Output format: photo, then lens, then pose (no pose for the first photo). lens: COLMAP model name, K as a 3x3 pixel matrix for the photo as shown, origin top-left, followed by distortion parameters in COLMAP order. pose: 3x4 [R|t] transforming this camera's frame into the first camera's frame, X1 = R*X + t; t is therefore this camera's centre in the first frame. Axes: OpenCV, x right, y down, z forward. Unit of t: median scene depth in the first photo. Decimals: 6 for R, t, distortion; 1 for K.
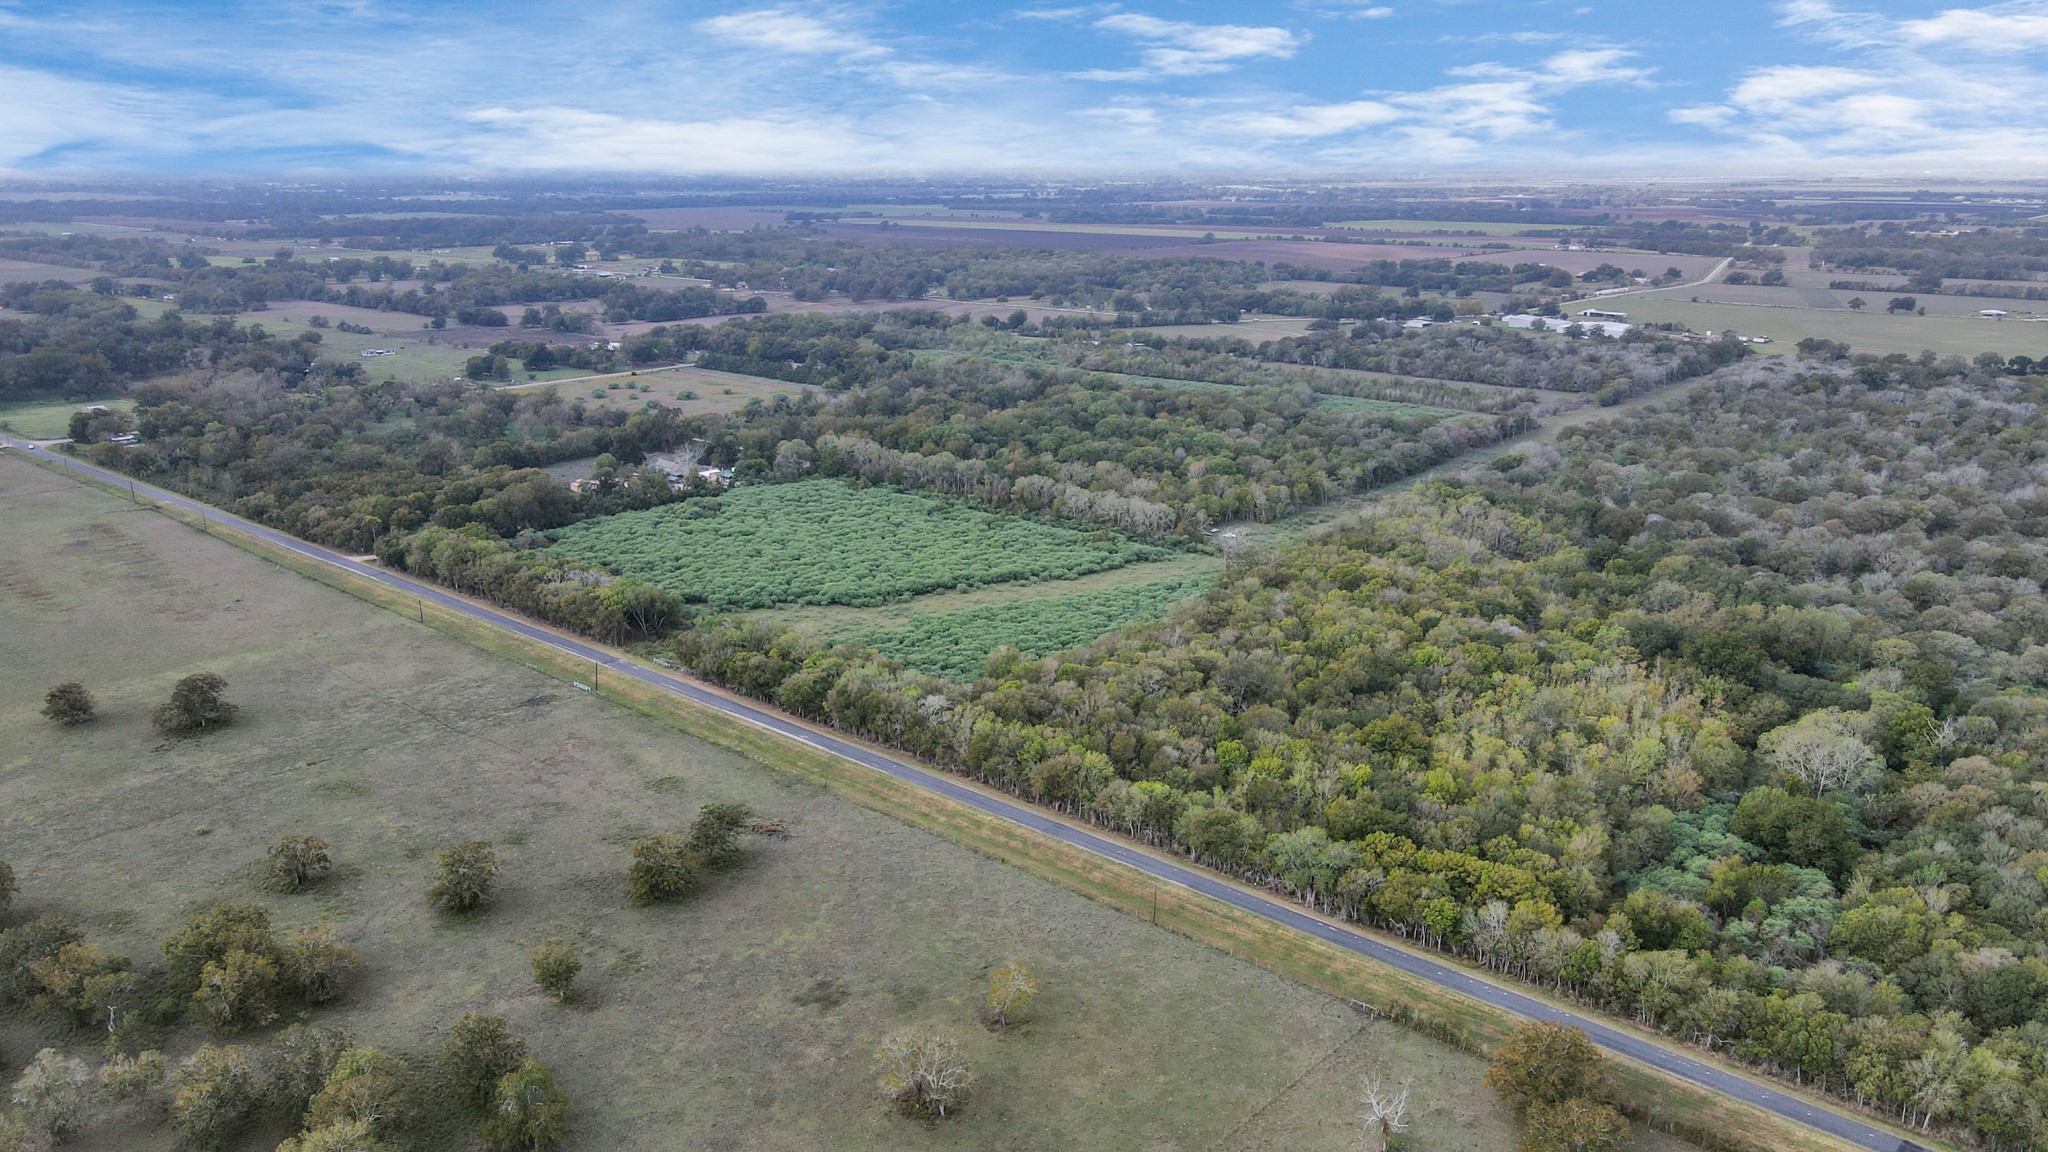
lens RADIAL K [[1509.1, 0, 1015.3], [0, 1509.1, 566.4], [0, 0, 1]] dist [-0.005695, 0.043855]
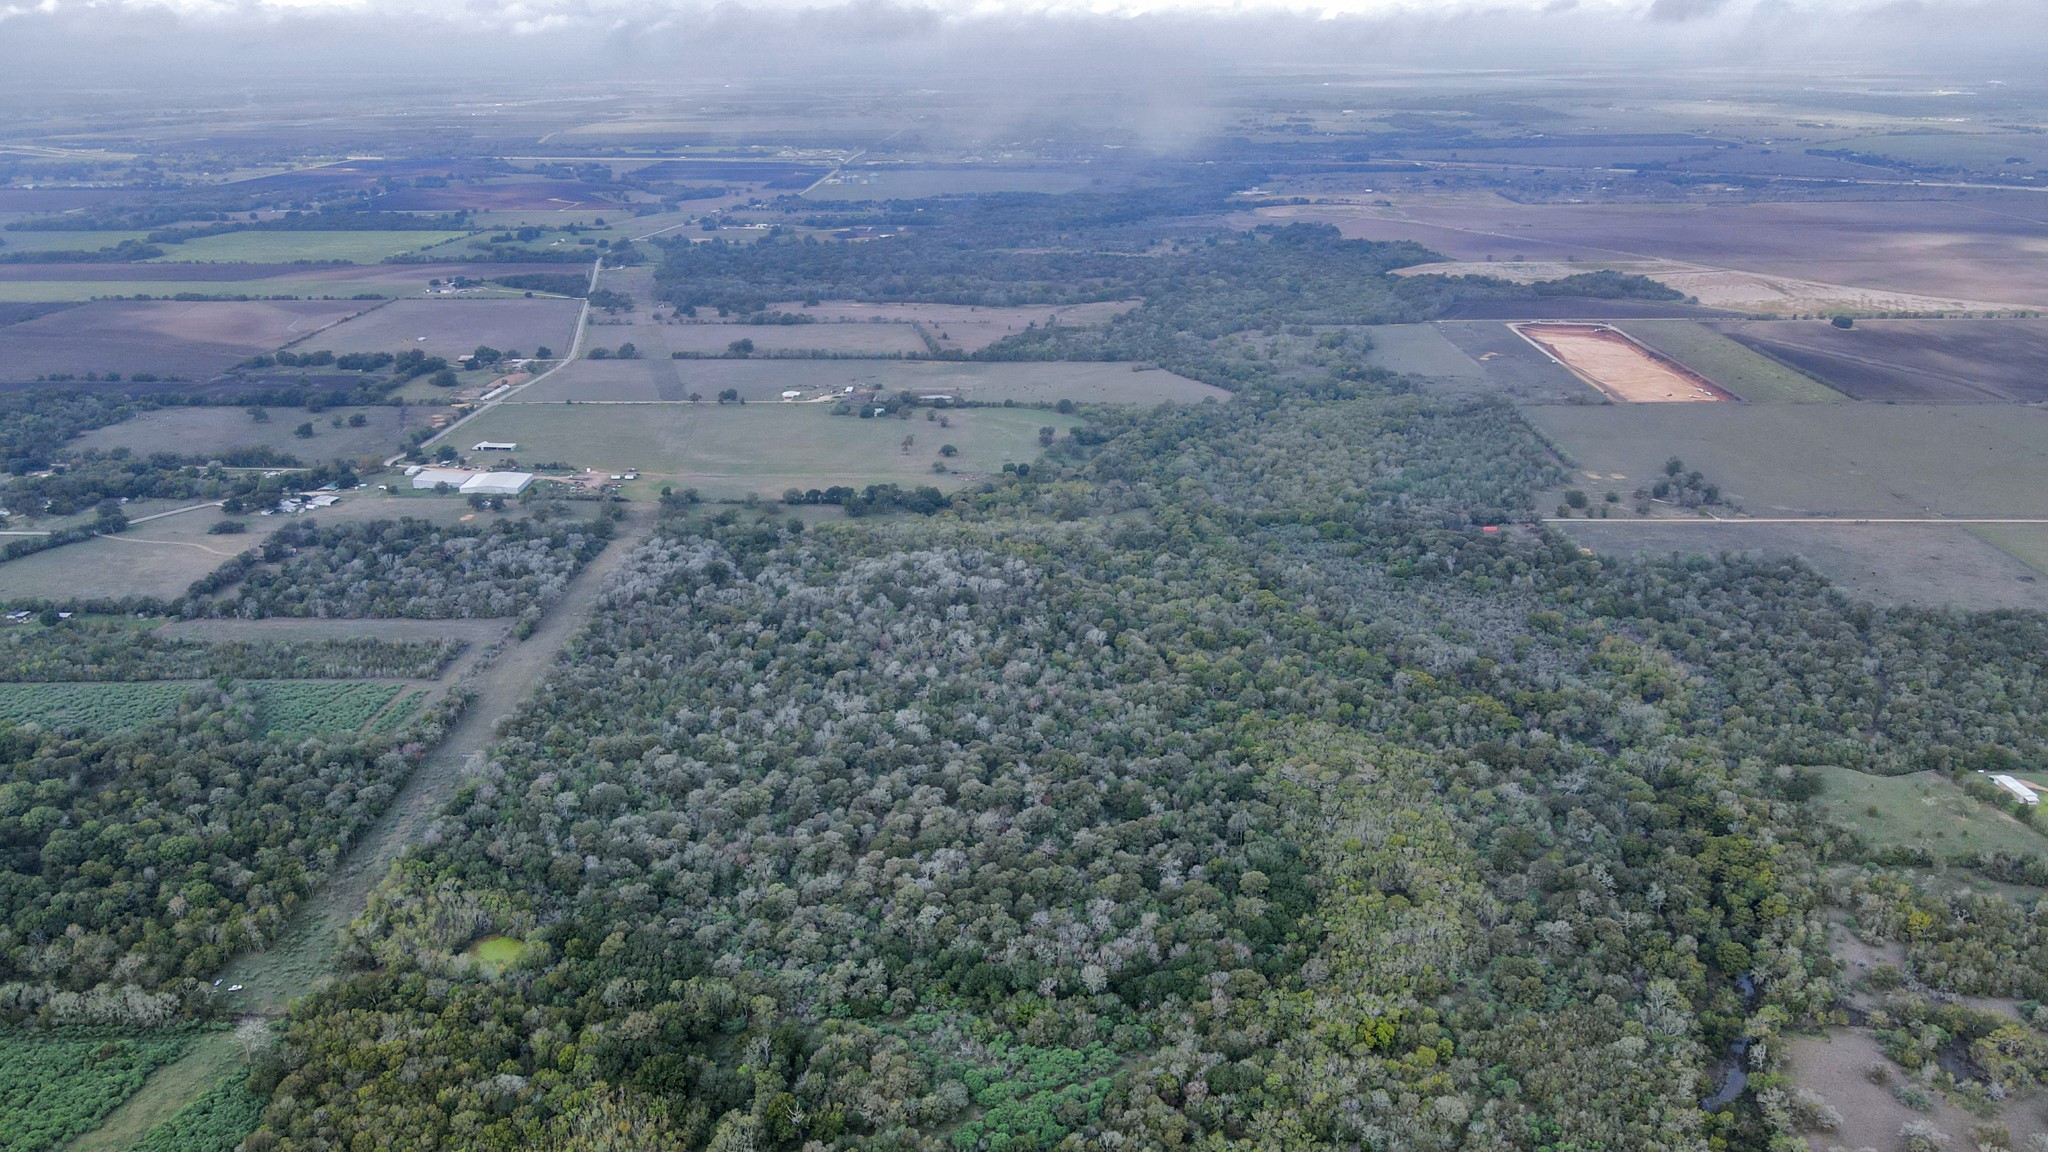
lens RADIAL K [[1509.1, 0, 1015.3], [0, 1509.1, 566.4], [0, 0, 1]] dist [-0.005695, 0.043855]
pose [[0.761233, -0.222203, 0.609220, -0.033233], [0.176363, 0.974990, 0.135243, -0.398460], [-0.624035, 0.004492, 0.781383, -0.246852]]
